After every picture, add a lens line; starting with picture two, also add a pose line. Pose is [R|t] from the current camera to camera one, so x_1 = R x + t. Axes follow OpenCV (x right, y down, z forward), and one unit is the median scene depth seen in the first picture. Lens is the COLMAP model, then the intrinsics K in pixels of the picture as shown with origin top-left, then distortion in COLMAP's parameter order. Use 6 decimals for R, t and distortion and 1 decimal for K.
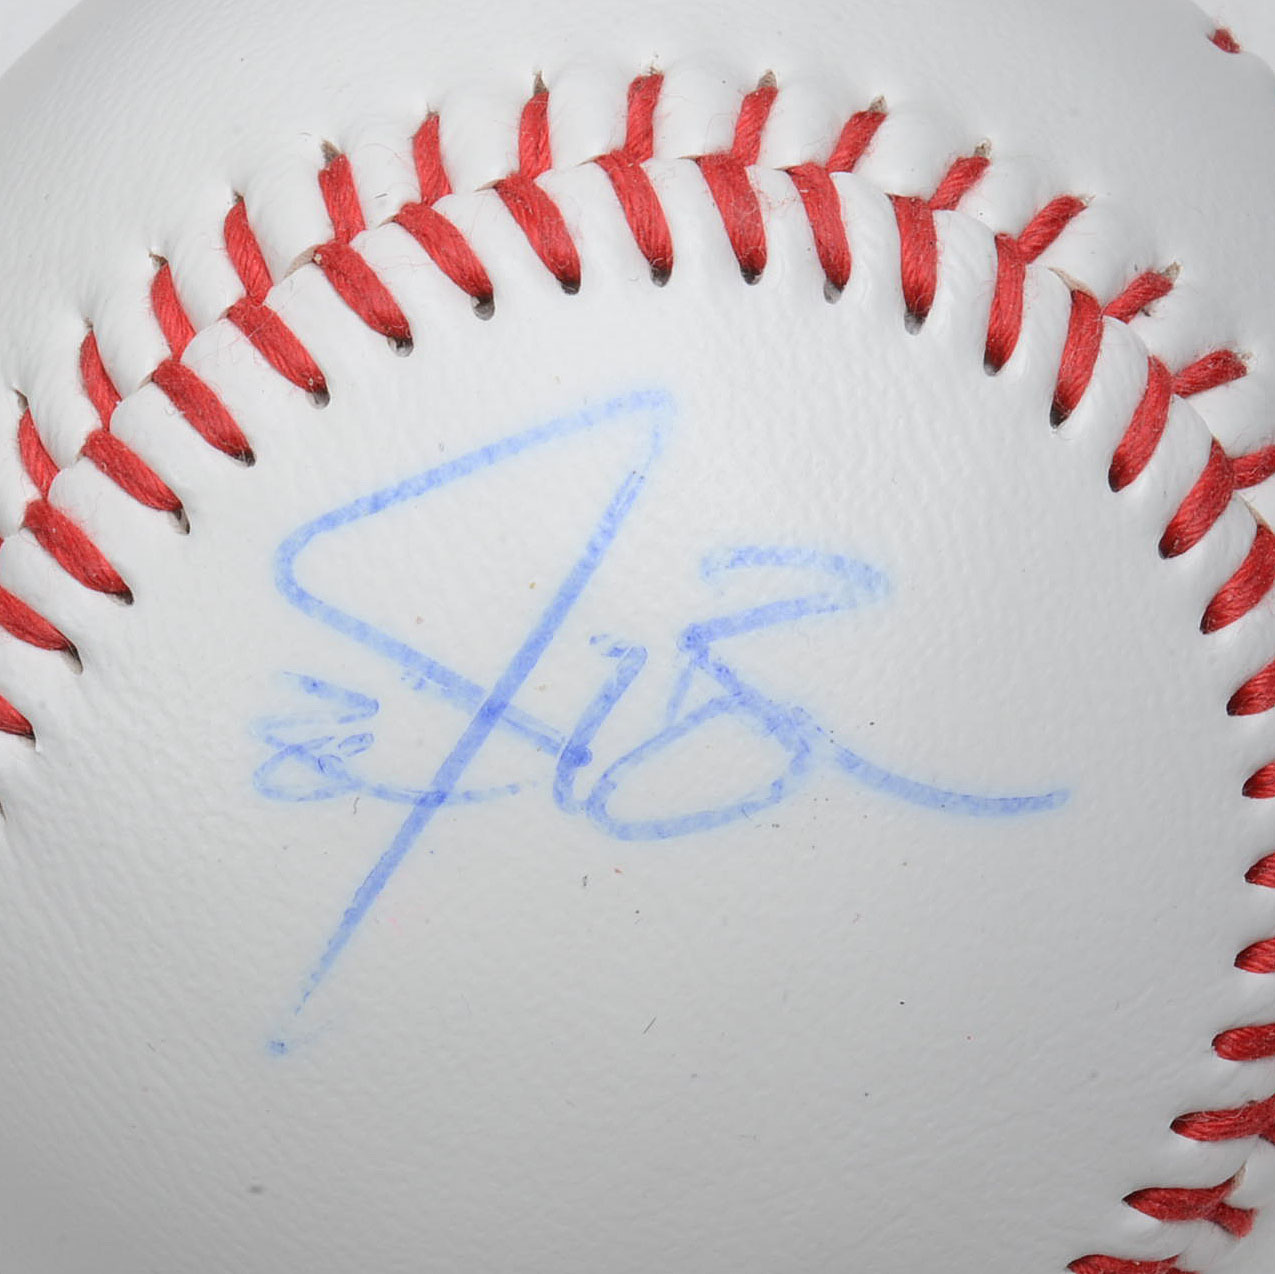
lens RADIAL K [[8060.9, 0, 637.5], [0, 8060.9, 637.0], [0, 0, 1]] dist [-0.084396, -36.786764]
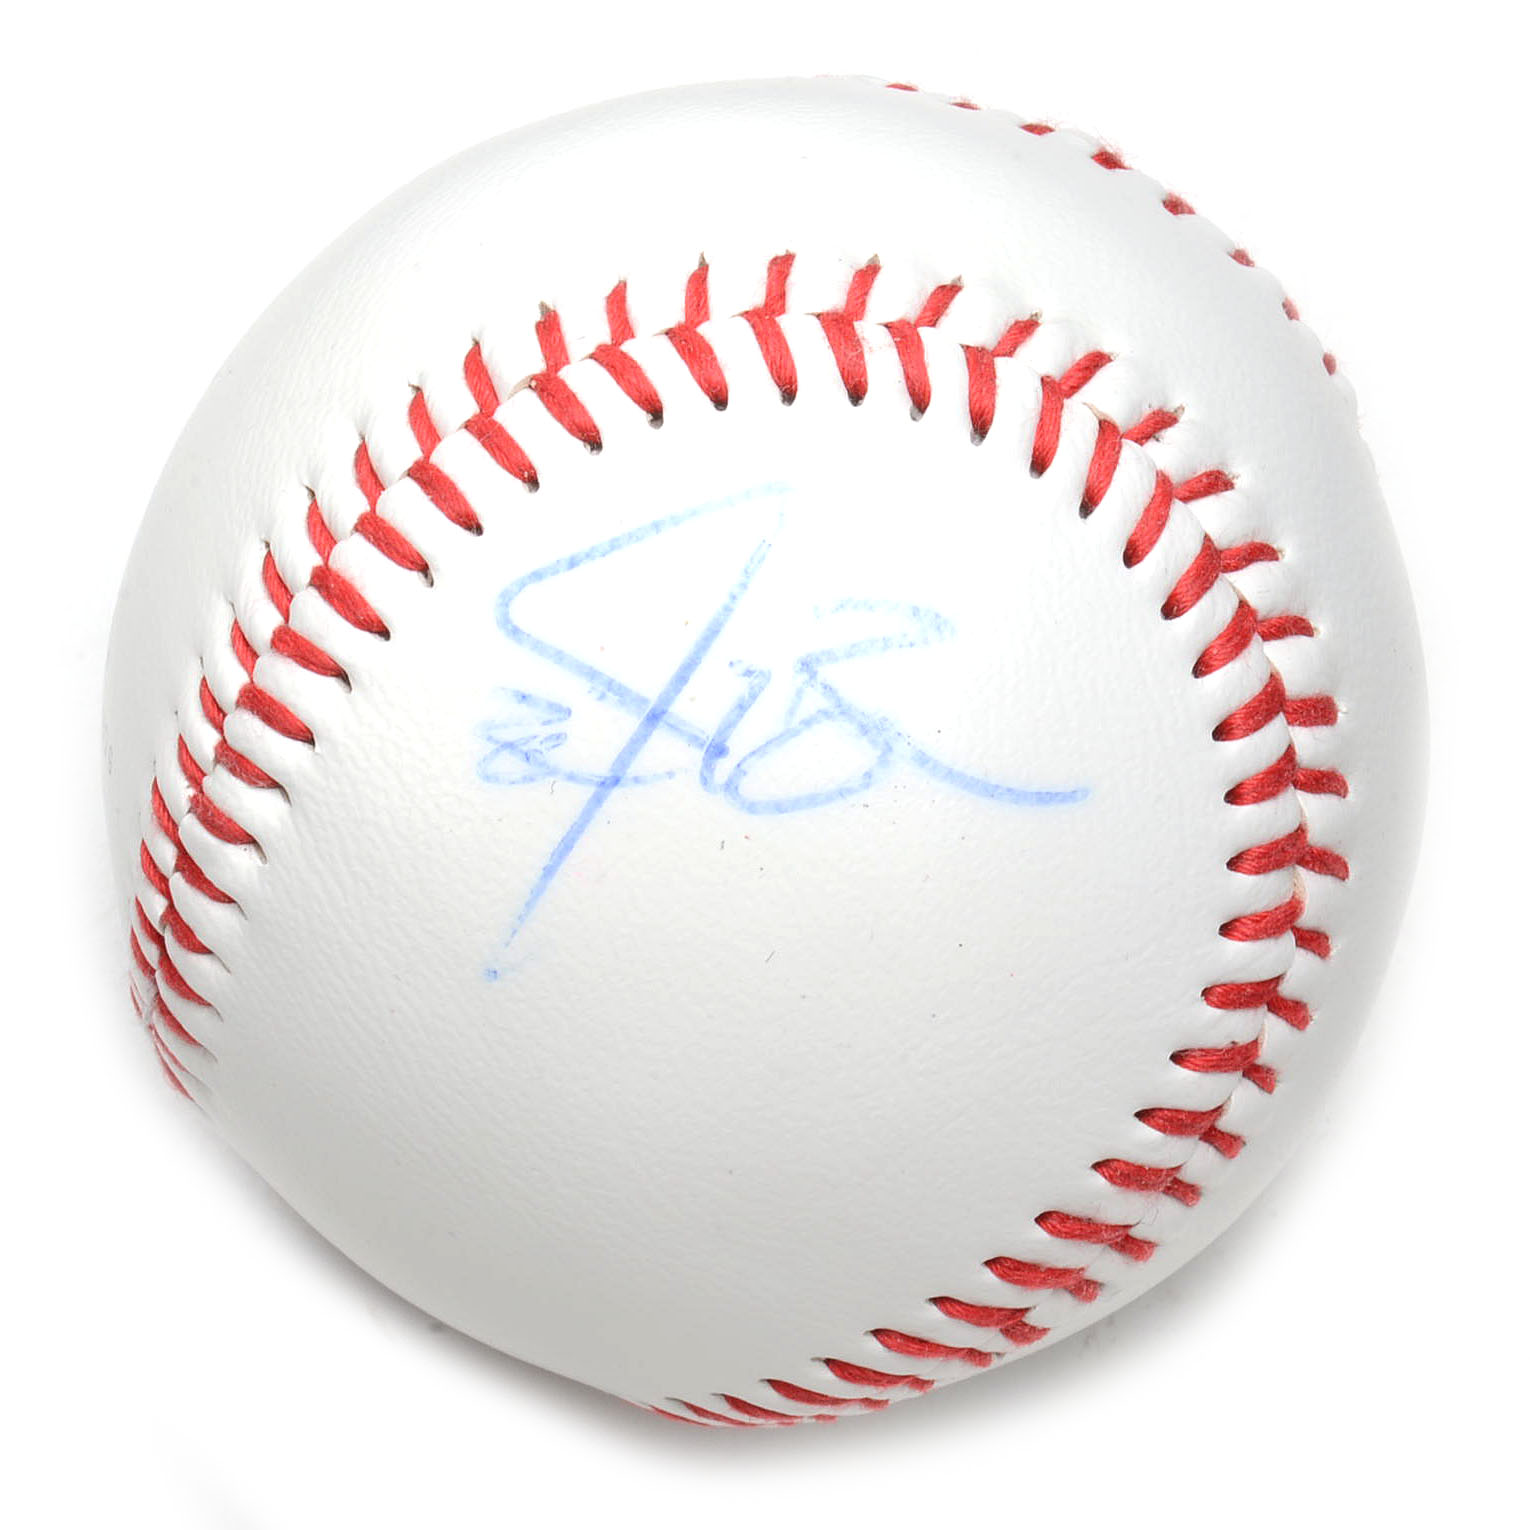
lens RADIAL K [[9673.1, 0, 765.0], [0, 9673.1, 765.0], [0, 0, 1]] dist [-0.084396, -36.786764]
pose [[0.999240, 0.014427, -0.036221, 0.057873], [-0.017343, 0.996518, -0.081548, 0.146288], [0.034919, 0.082114, 0.996011, -0.593985]]
